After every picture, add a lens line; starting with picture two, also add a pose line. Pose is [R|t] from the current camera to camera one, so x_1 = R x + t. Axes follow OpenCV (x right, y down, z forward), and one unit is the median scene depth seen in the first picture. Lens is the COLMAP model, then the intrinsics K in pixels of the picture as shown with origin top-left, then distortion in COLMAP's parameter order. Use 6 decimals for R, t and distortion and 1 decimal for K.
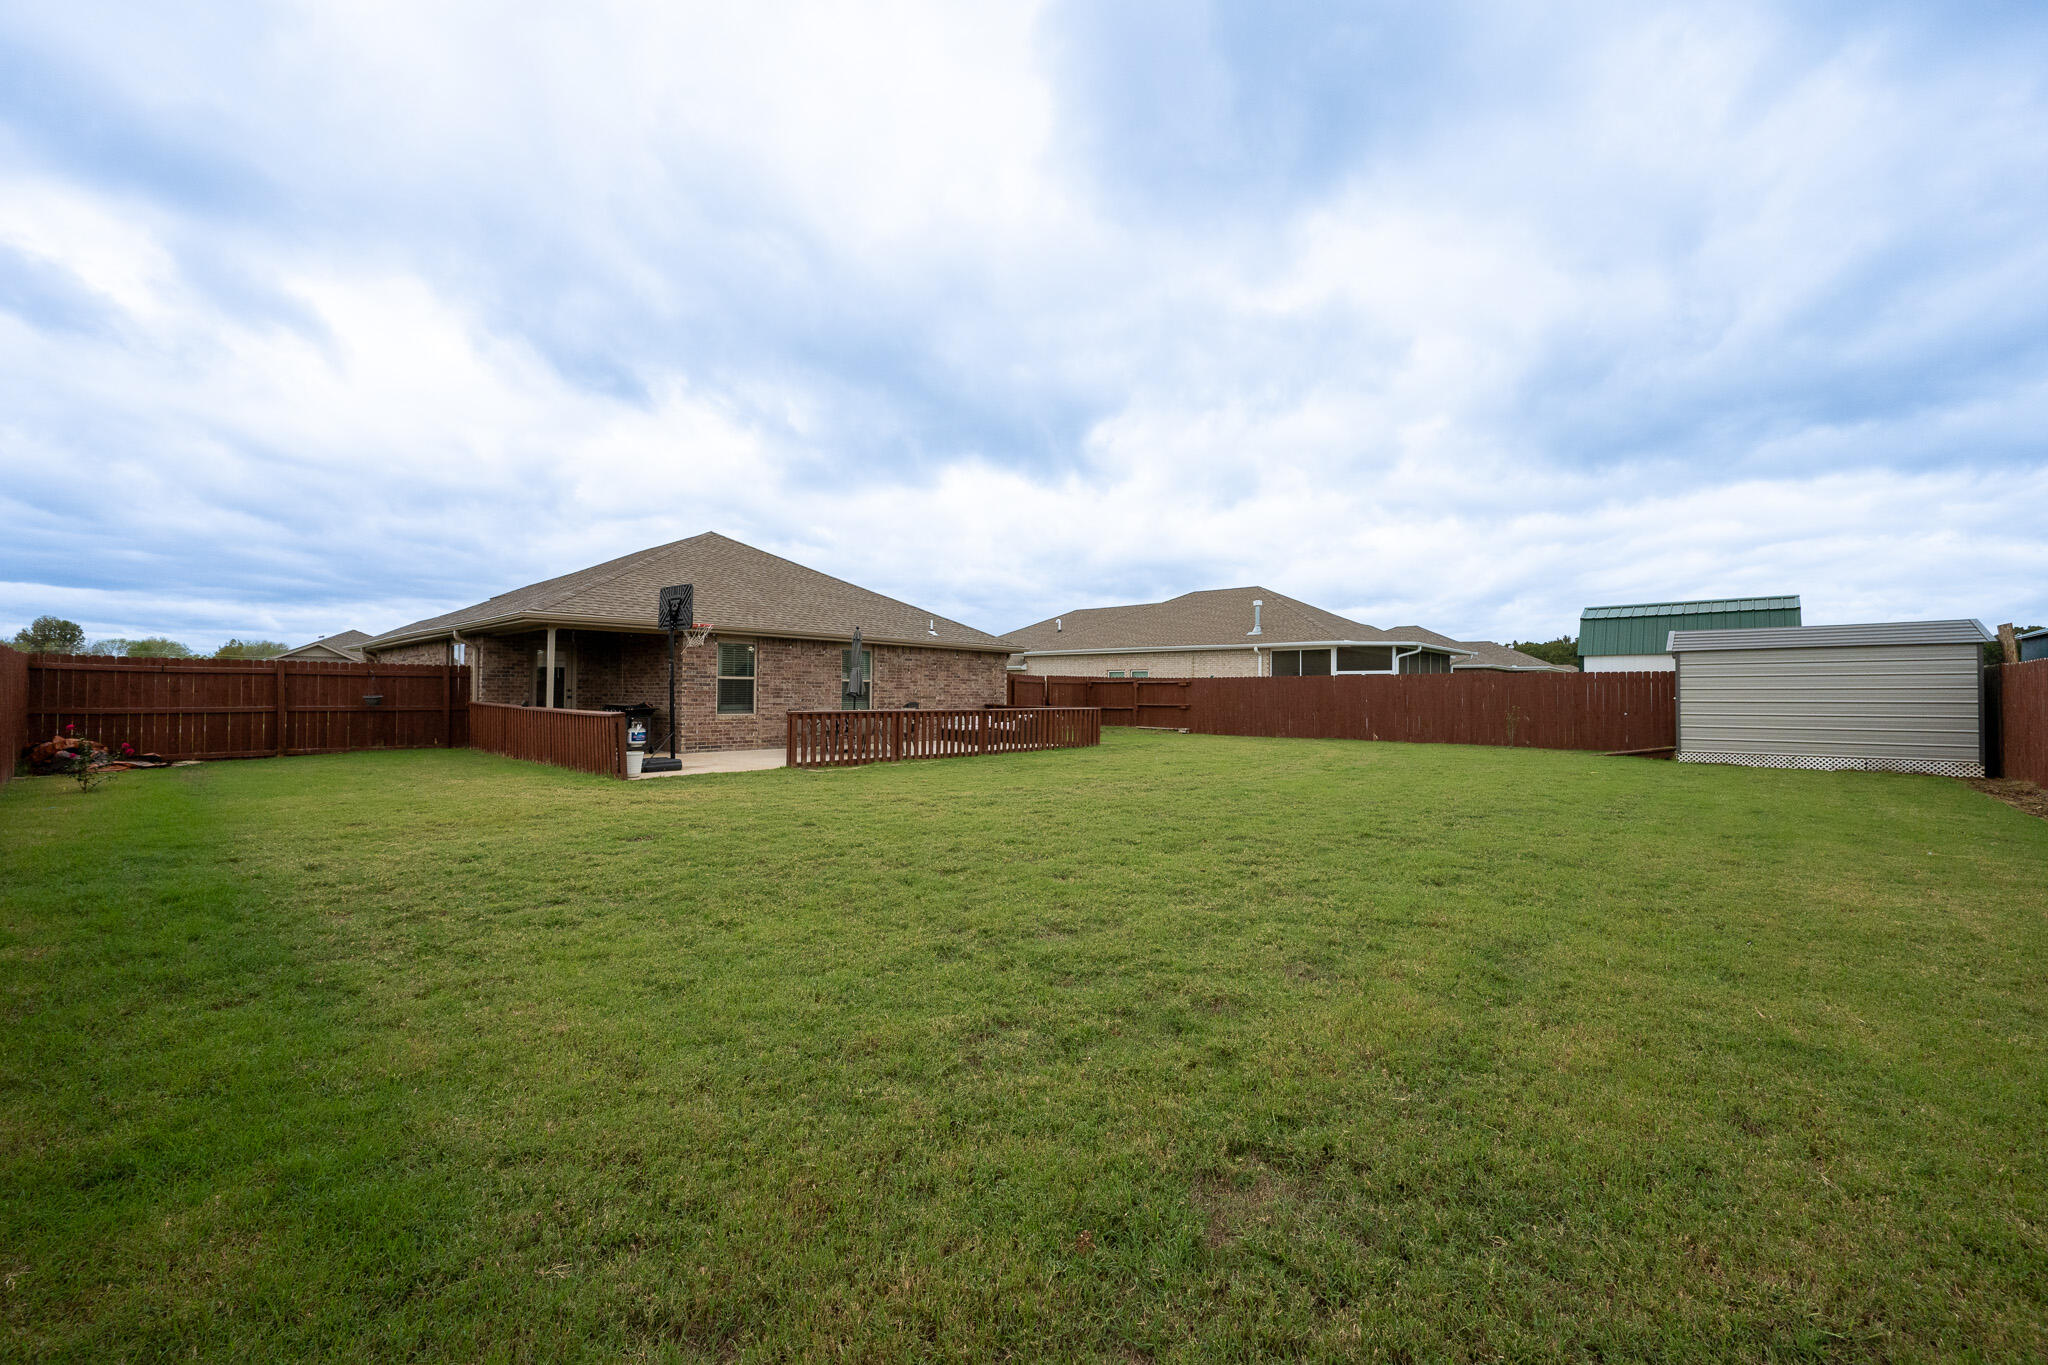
lens RADIAL K [[797.8, 0, 1023.0], [0, 797.8, 684.9], [0, 0, 1]] dist [-0.000315, -0.000075]
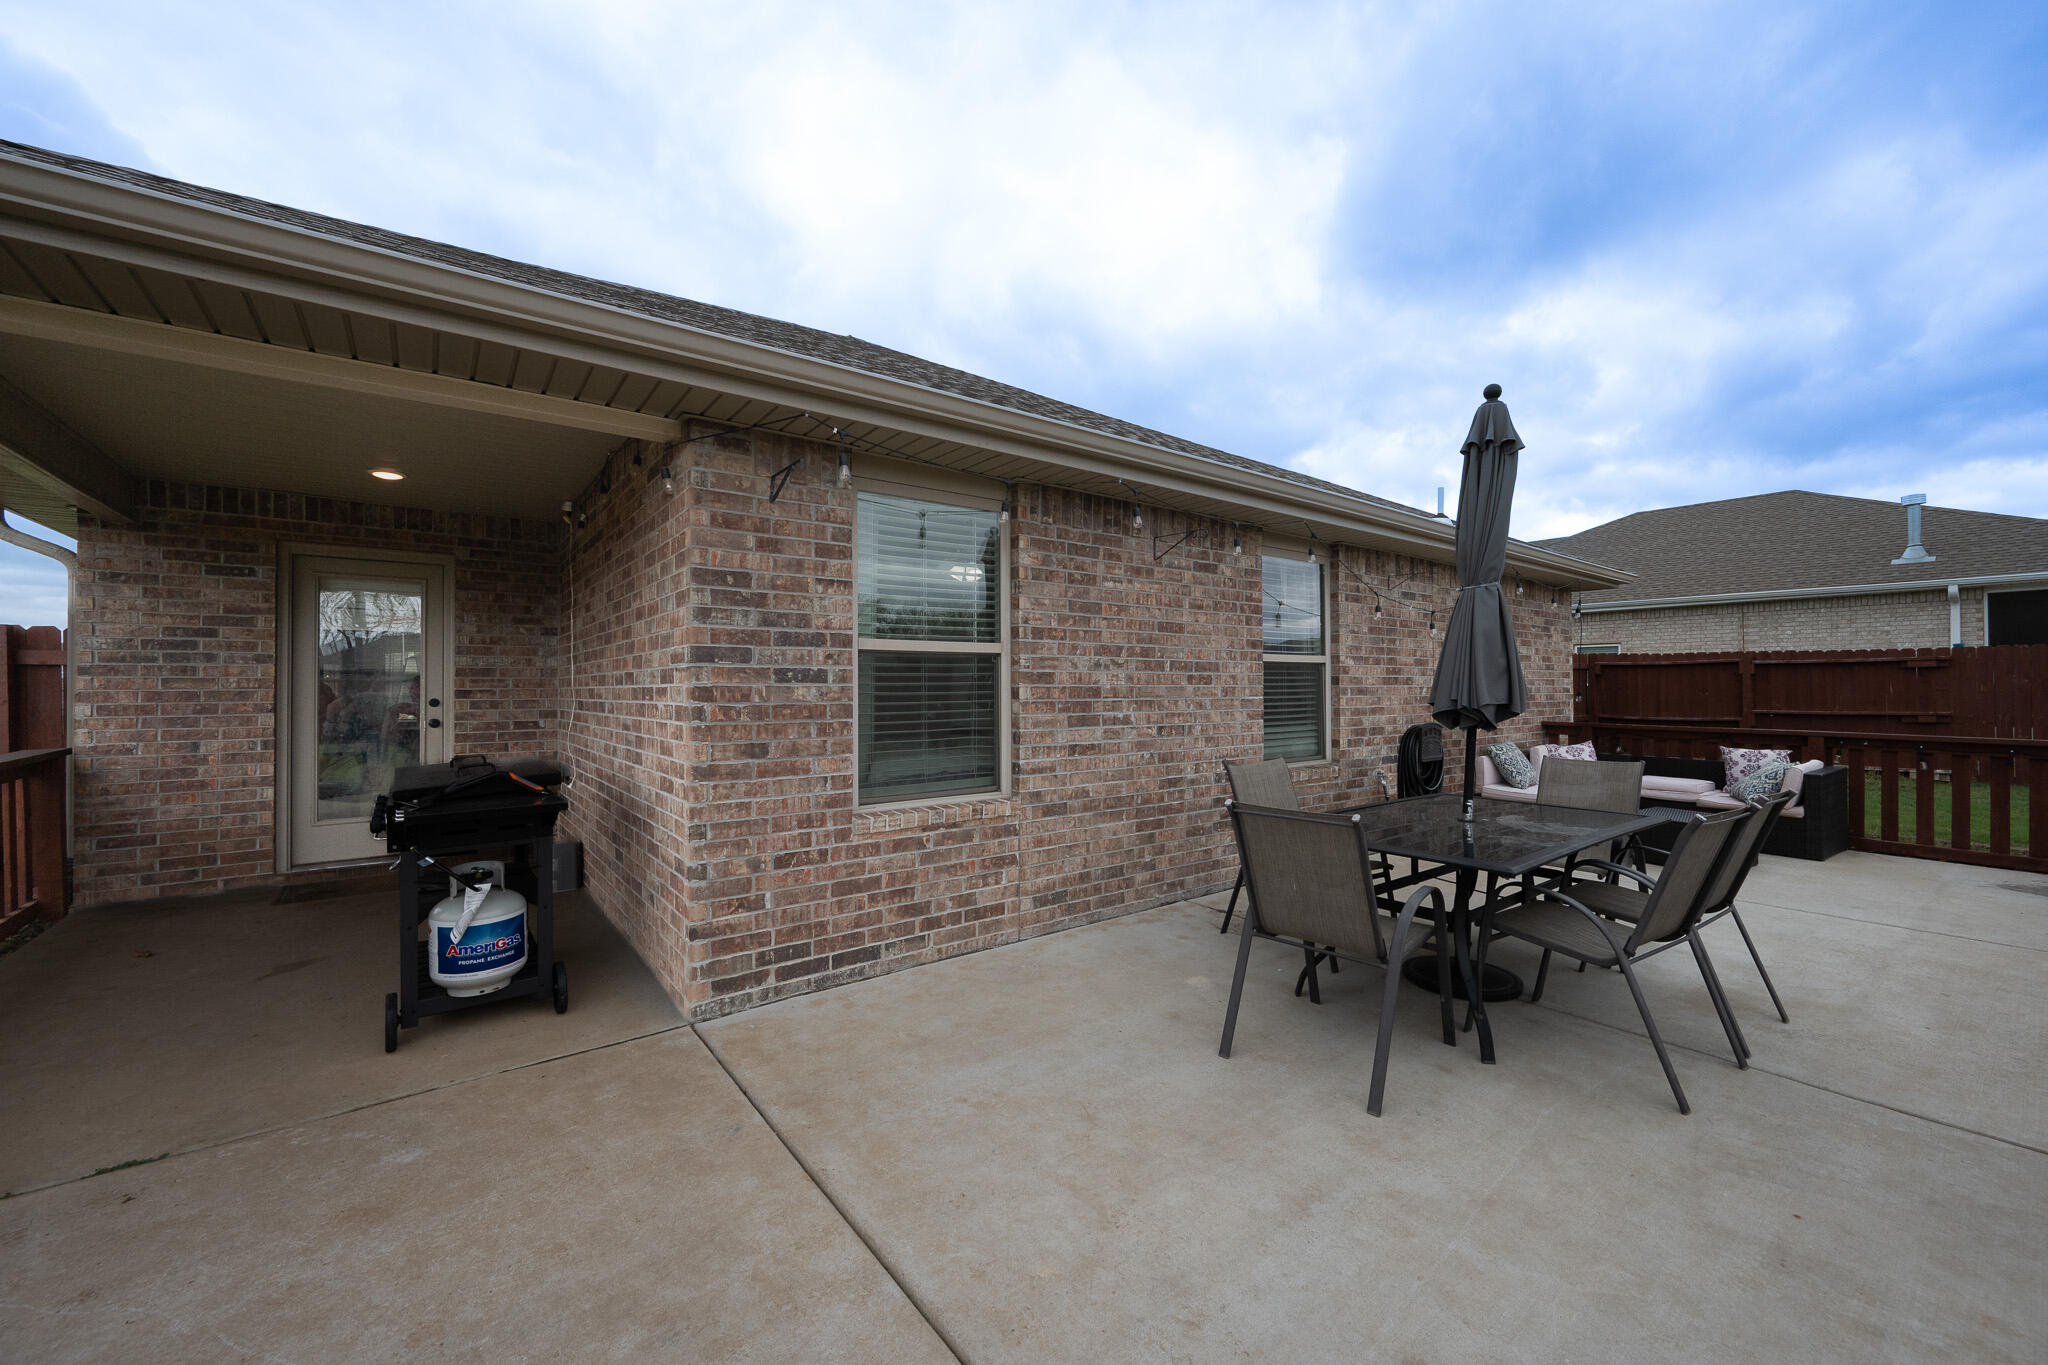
lens RADIAL K [[797.8, 0, 1025.6], [0, 797.8, 685.3], [0, 0, 1]] dist [-0.000315, -0.000075]
pose [[0.985140, -0.014240, -0.171160, -0.283125], [0.015325, 0.999870, 0.005024, 0.001749], [0.171066, -0.007572, 0.985230, 0.747297]]
